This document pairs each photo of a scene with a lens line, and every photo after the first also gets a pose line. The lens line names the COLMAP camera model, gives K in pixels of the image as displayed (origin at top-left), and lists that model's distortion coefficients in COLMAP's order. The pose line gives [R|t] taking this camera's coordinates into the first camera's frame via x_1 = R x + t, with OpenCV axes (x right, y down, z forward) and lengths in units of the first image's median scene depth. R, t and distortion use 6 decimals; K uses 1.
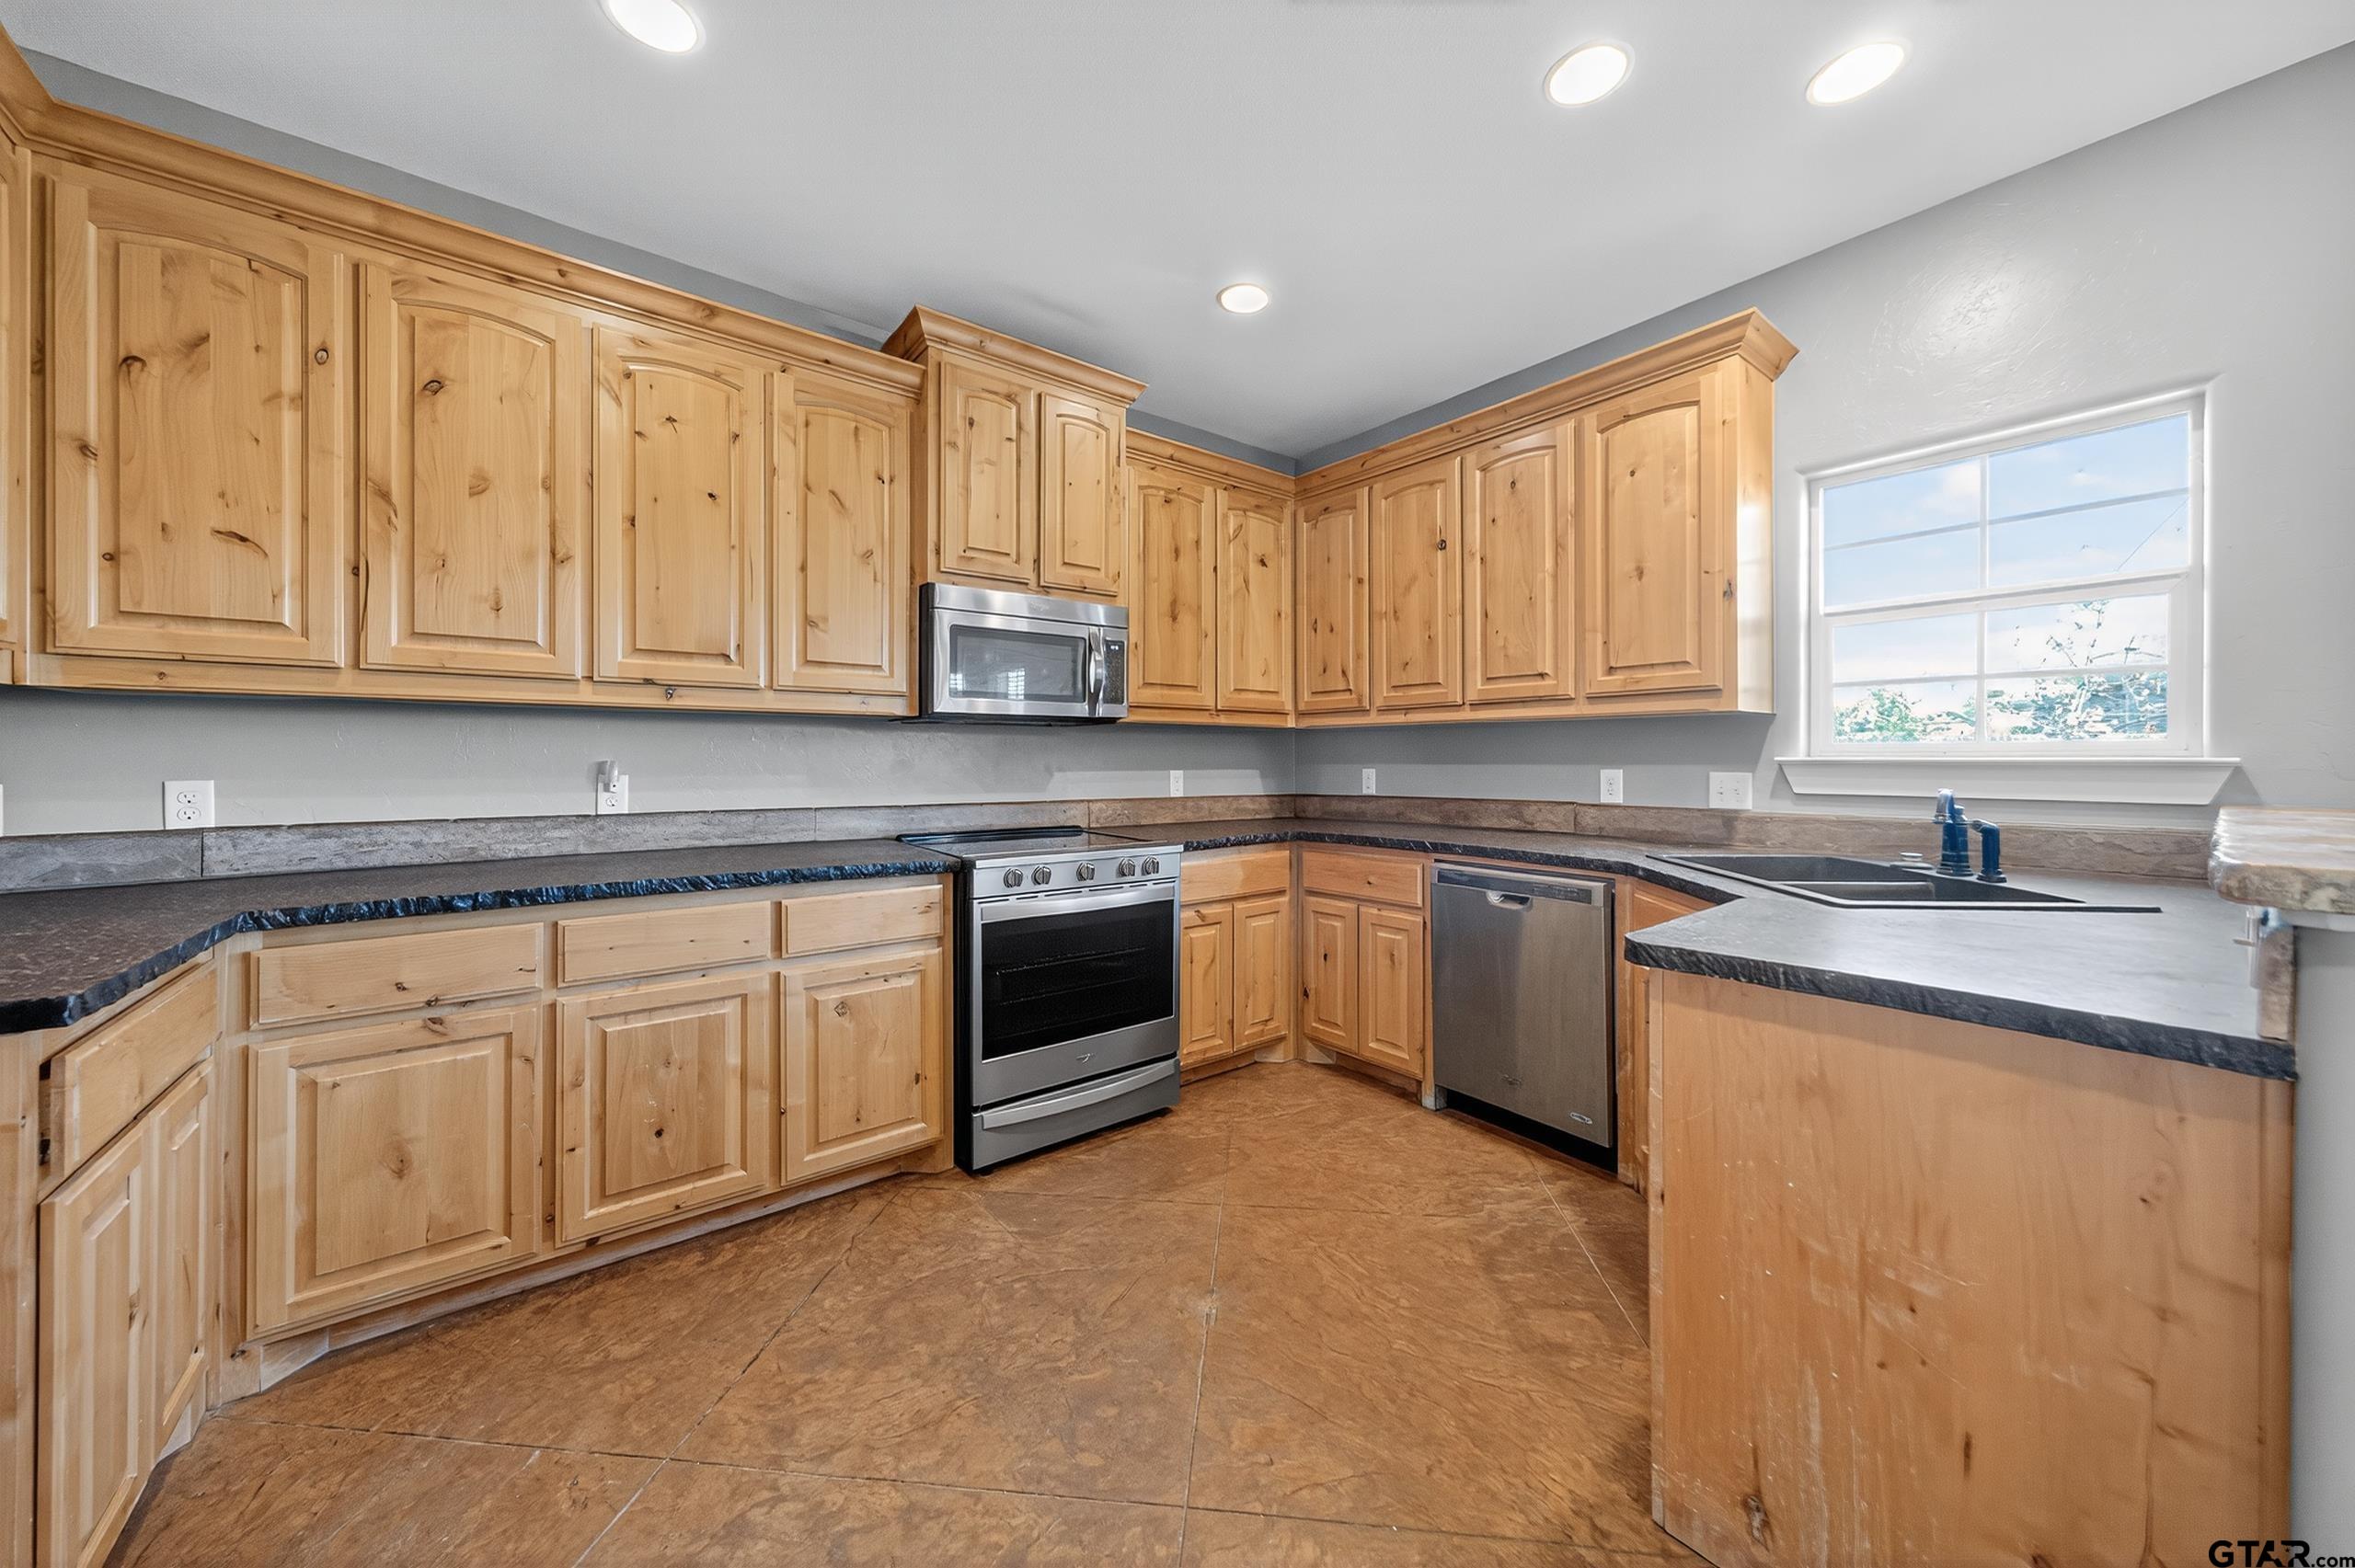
lens RADIAL K [[818.4, 0, 1168.2], [0, 818.4, 752.2], [0, 0, 1]] dist [0.000946, 0.000233]
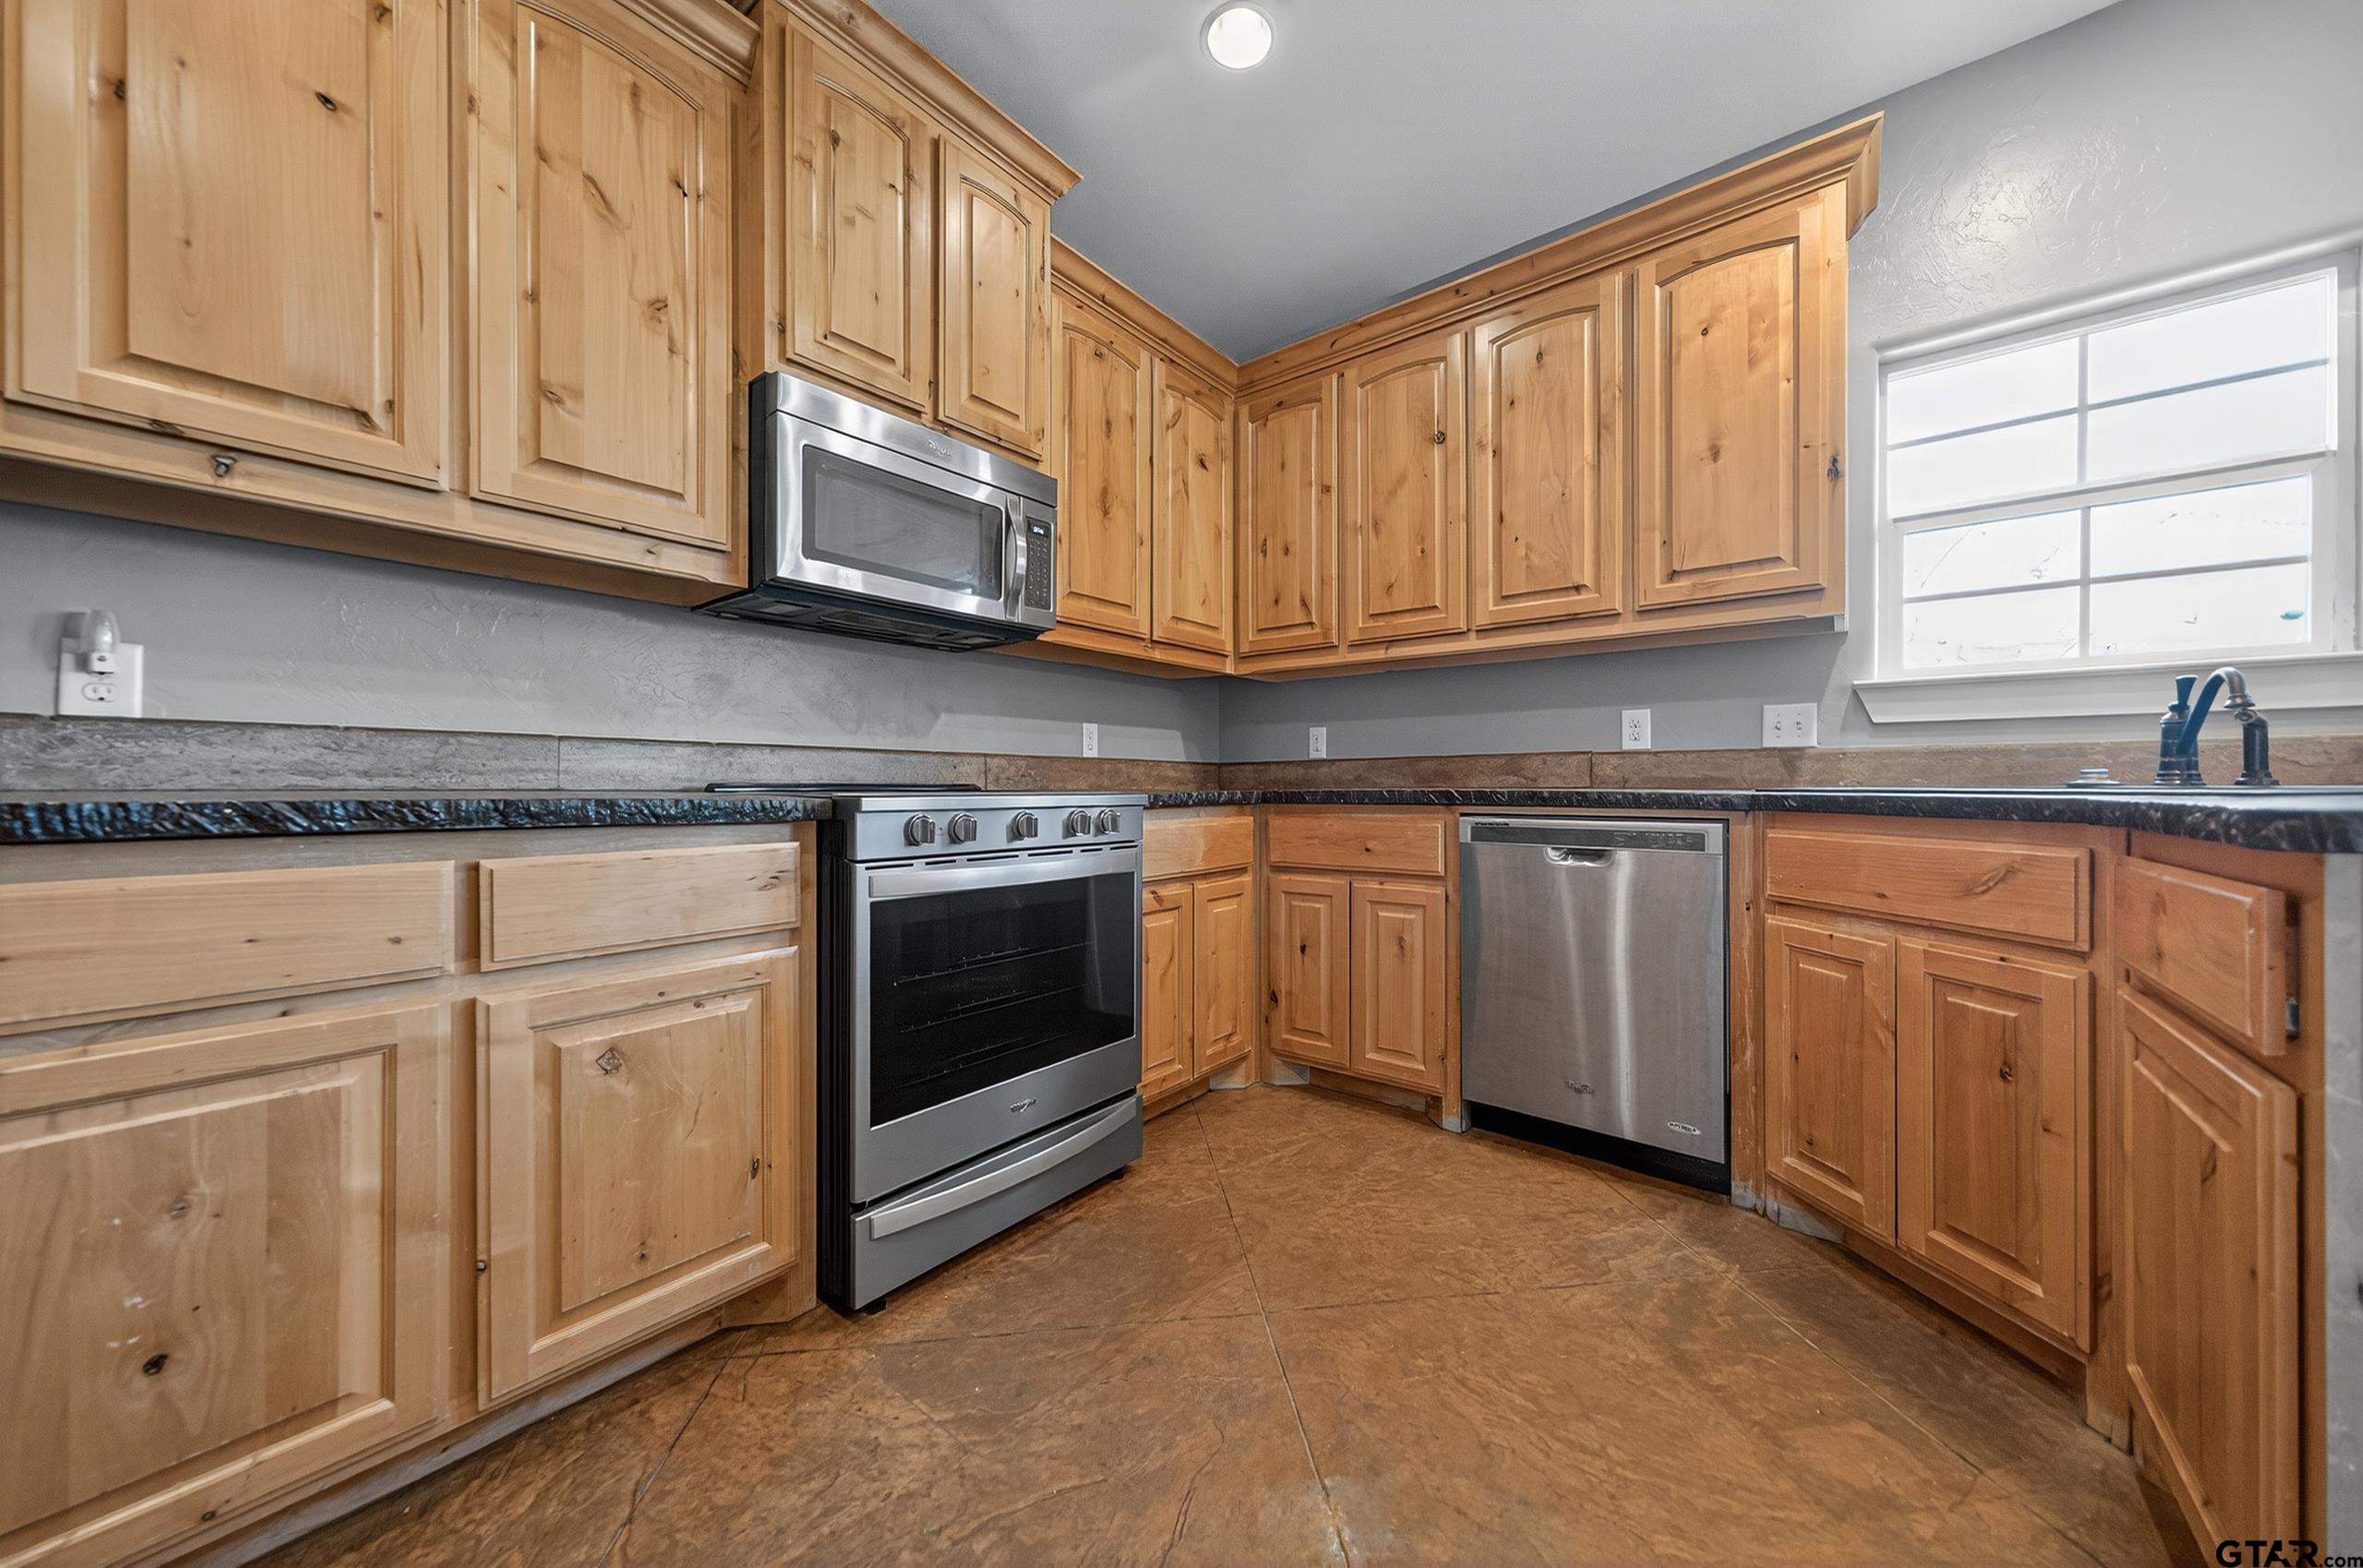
lens RADIAL K [[818.3, 0, 1174.9], [0, 818.3, 777.8], [0, 0, 1]] dist [0.003197, 0.000318]
pose [[0.972770, 0.002927, 0.231756, -0.131657], [-0.003518, 0.999992, 0.002135, 0.100823], [-0.231748, -0.002893, 0.972772, 0.313950]]
